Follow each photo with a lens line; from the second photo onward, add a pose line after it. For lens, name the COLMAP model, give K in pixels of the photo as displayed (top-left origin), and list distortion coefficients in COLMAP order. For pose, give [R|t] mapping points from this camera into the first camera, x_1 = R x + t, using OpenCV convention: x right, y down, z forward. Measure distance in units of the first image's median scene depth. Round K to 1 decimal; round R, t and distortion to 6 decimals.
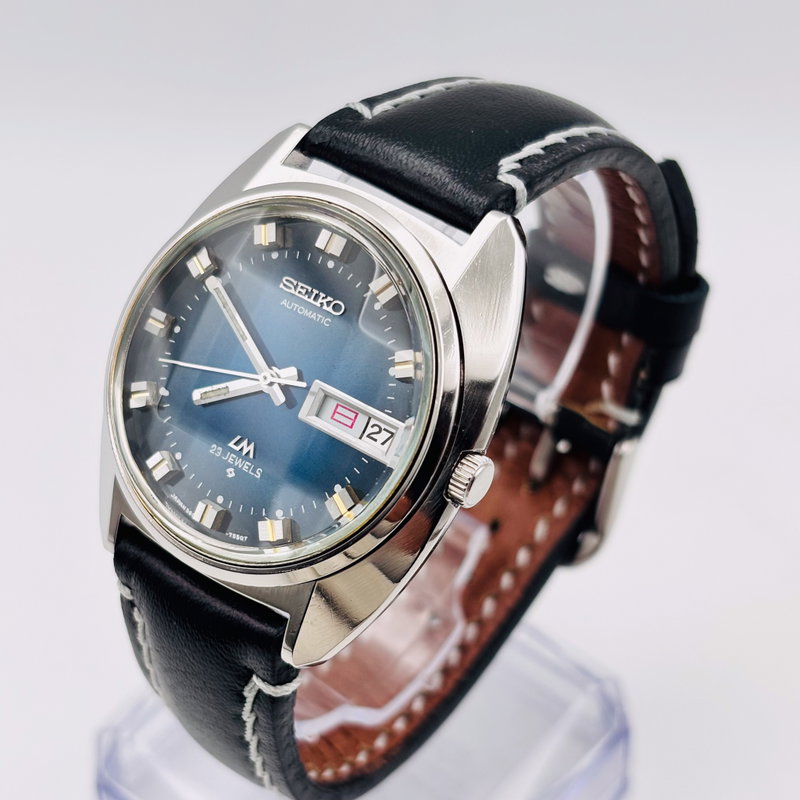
lens RADIAL K [[1576.3, 0, 400.0], [0, 1576.3, 400.0], [0, 0, 1]] dist [0.007909, 0.049240]
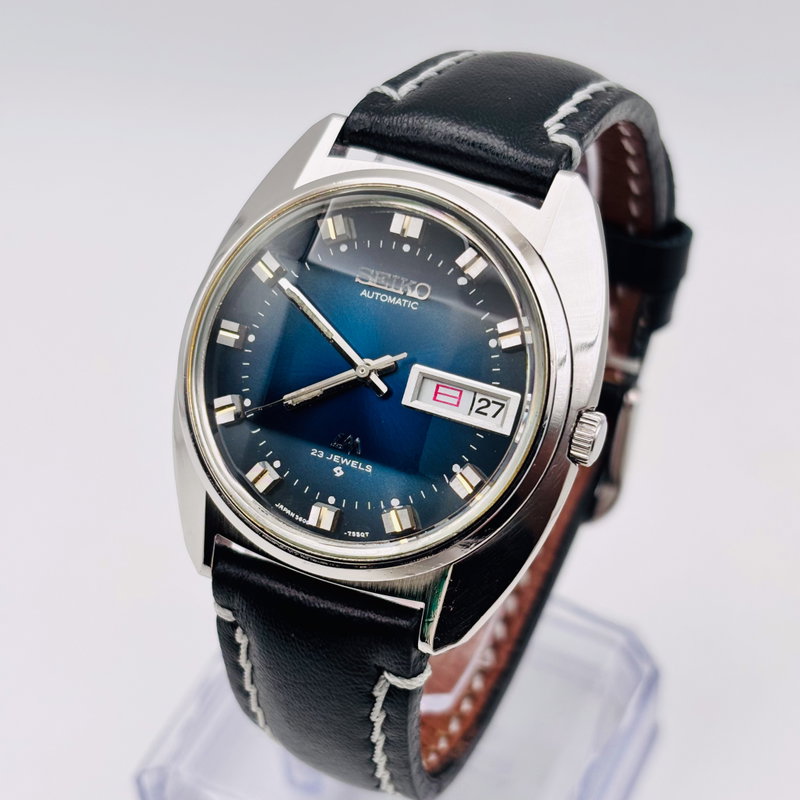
lens RADIAL K [[1562.5, 0, 400.0], [0, 1562.5, 400.0], [0, 0, 1]] dist [0.419598, -4.294142]
pose [[0.975410, -0.156912, 0.154769, -0.210121], [0.157413, 0.987491, 0.009090, -0.000939], [-0.154260, 0.015497, 0.987909, 0.022602]]
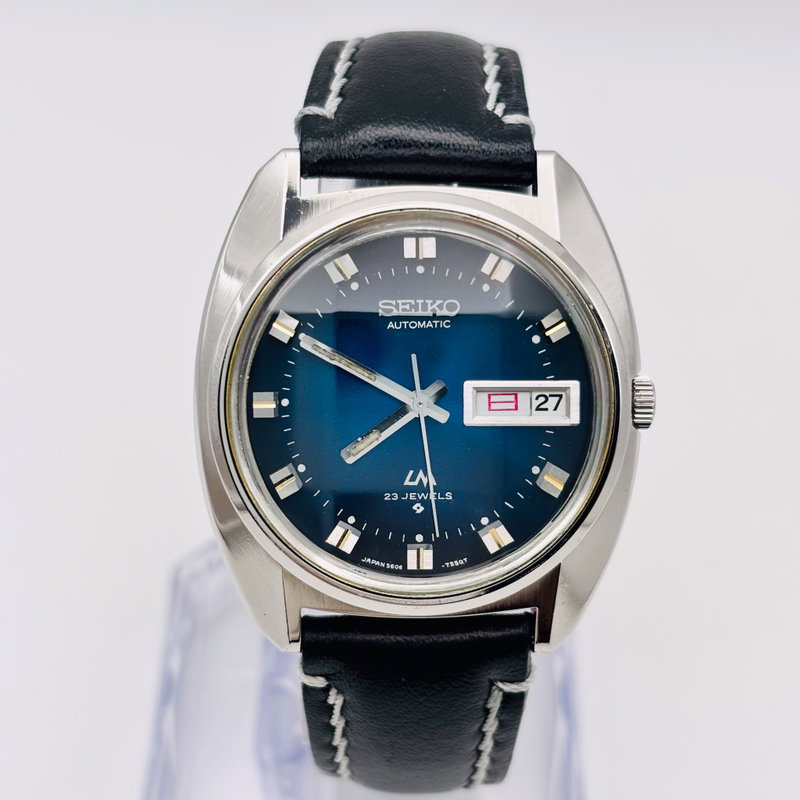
lens RADIAL K [[1562.5, 0, 400.0], [0, 1562.5, 400.0], [0, 0, 1]] dist [0.419598, -4.294142]
pose [[0.798232, -0.437688, 0.413829, -0.474702], [0.405104, 0.898528, 0.168930, -0.176667], [-0.445776, 0.032798, 0.894544, 0.140490]]
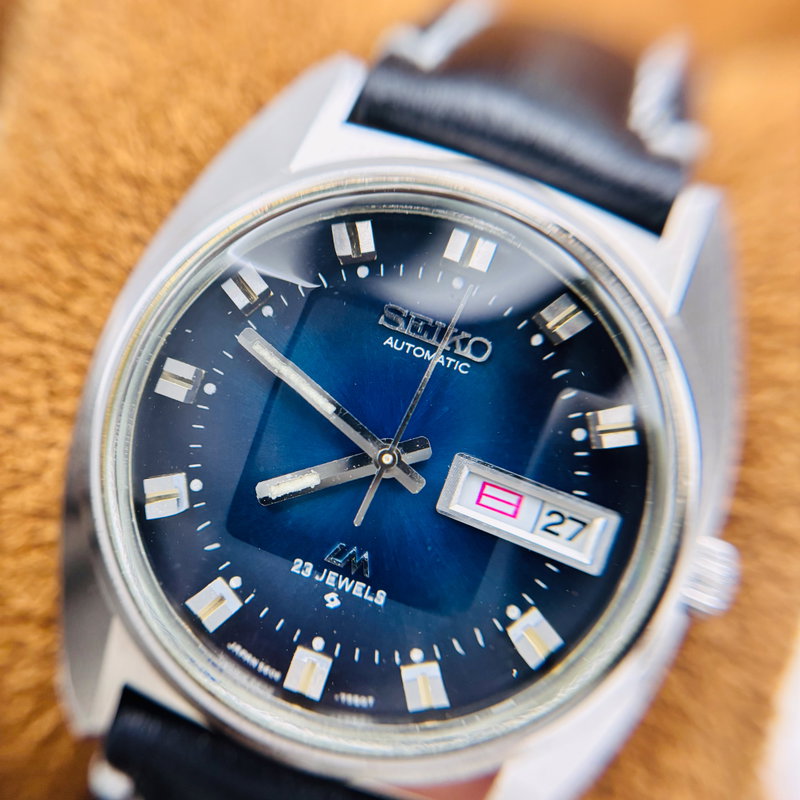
lens RADIAL K [[1043.0, 0, 366.4], [0, 1043.0, 401.3], [0, 0, 1]] dist [0.724749, -0.040293]
pose [[0.901305, -0.107906, 0.419529, -0.270956], [0.054605, 0.989054, 0.137079, -0.097430], [-0.429729, -0.100642, 0.897332, 0.580382]]
